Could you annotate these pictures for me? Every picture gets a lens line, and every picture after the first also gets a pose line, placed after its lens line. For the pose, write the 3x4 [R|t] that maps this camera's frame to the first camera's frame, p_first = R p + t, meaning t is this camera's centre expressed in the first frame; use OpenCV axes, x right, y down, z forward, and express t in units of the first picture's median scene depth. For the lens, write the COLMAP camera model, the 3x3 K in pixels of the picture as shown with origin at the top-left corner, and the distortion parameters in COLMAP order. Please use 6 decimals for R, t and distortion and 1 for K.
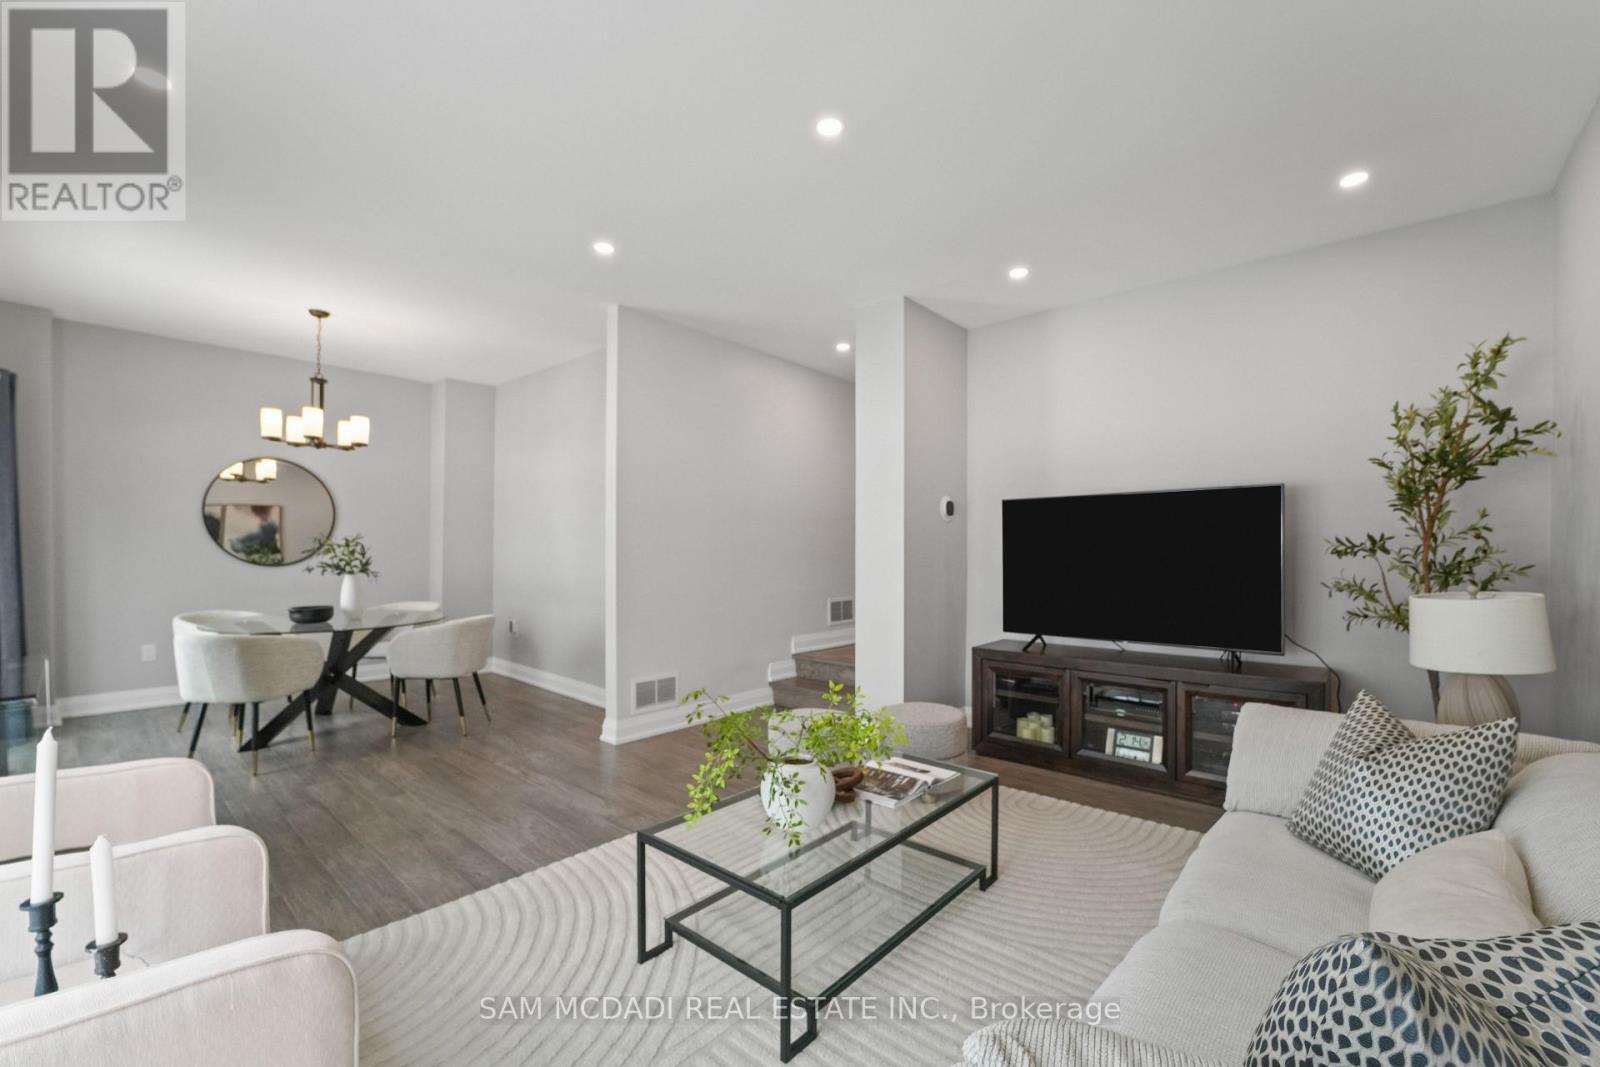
lens RADIAL K [[676.3, 0, 799.1], [0, 676.3, 553.8], [0, 0, 1]] dist [-0.000482, -0.000037]
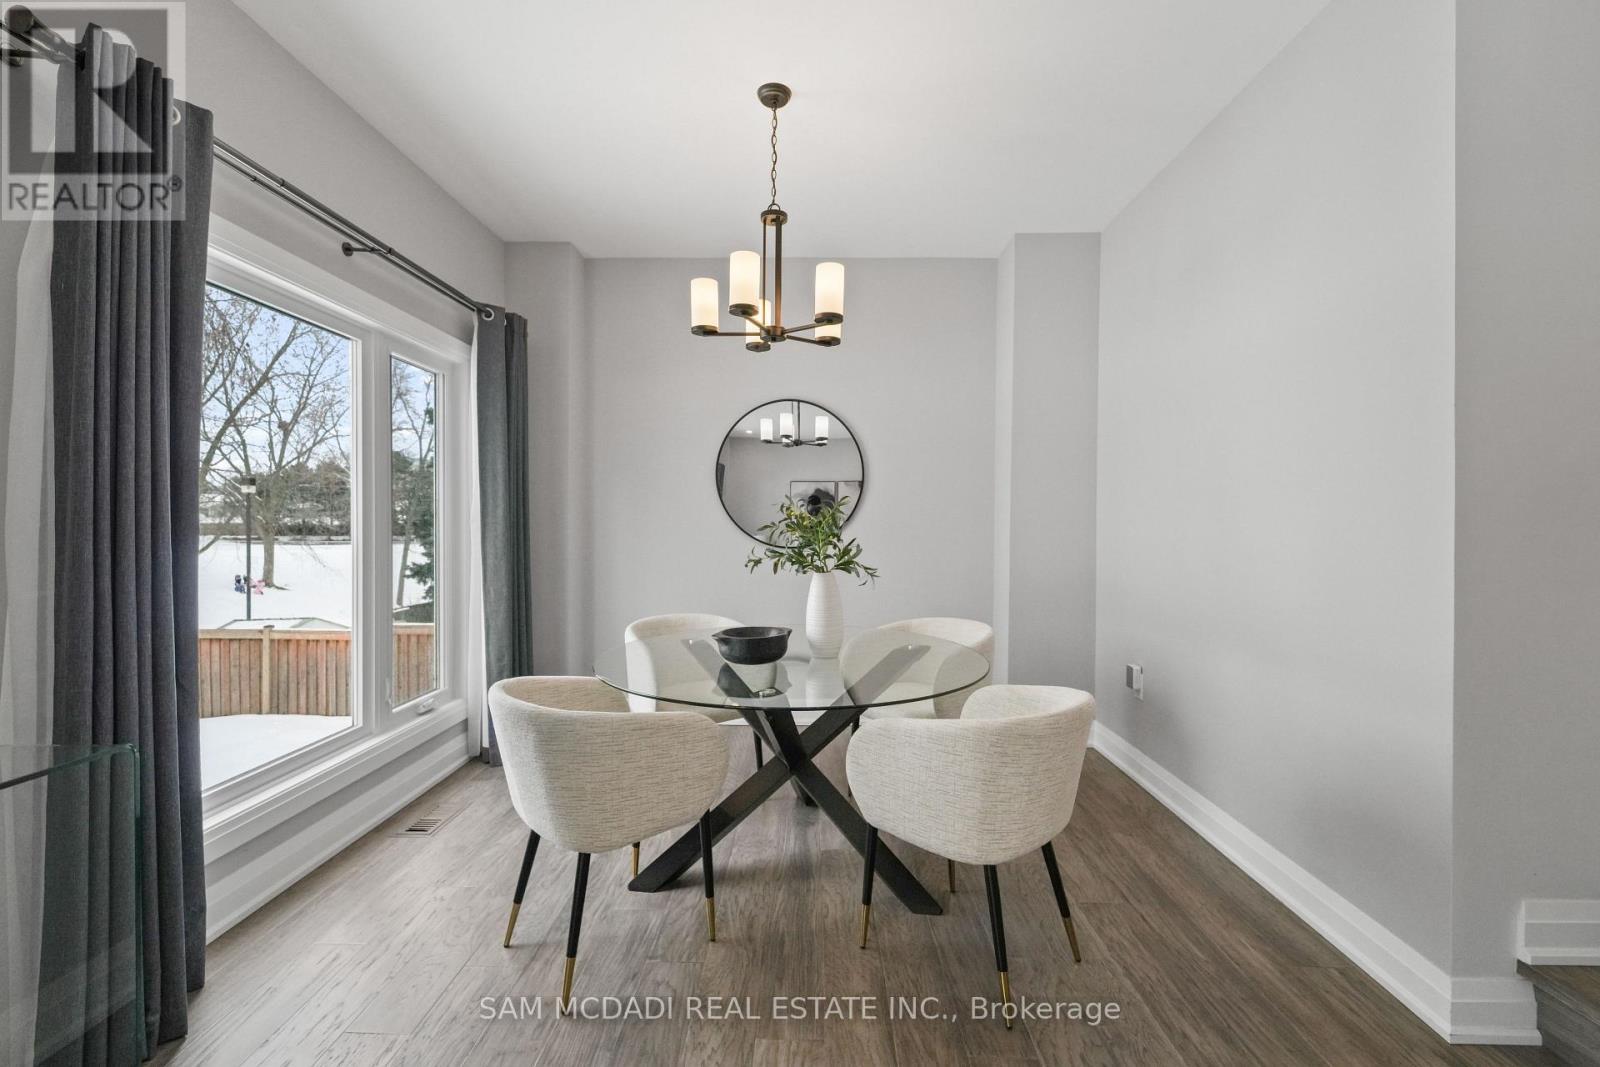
lens RADIAL K [[637.0, 0, 800.0], [0, 637.0, 533.5], [0, 0, 1]] dist [0.000140, 0.000009]
pose [[0.647041, 0.006971, -0.762423, -0.291511], [0.001160, 0.999948, 0.010127, -0.005142], [0.762454, -0.007437, 0.646999, 0.659866]]
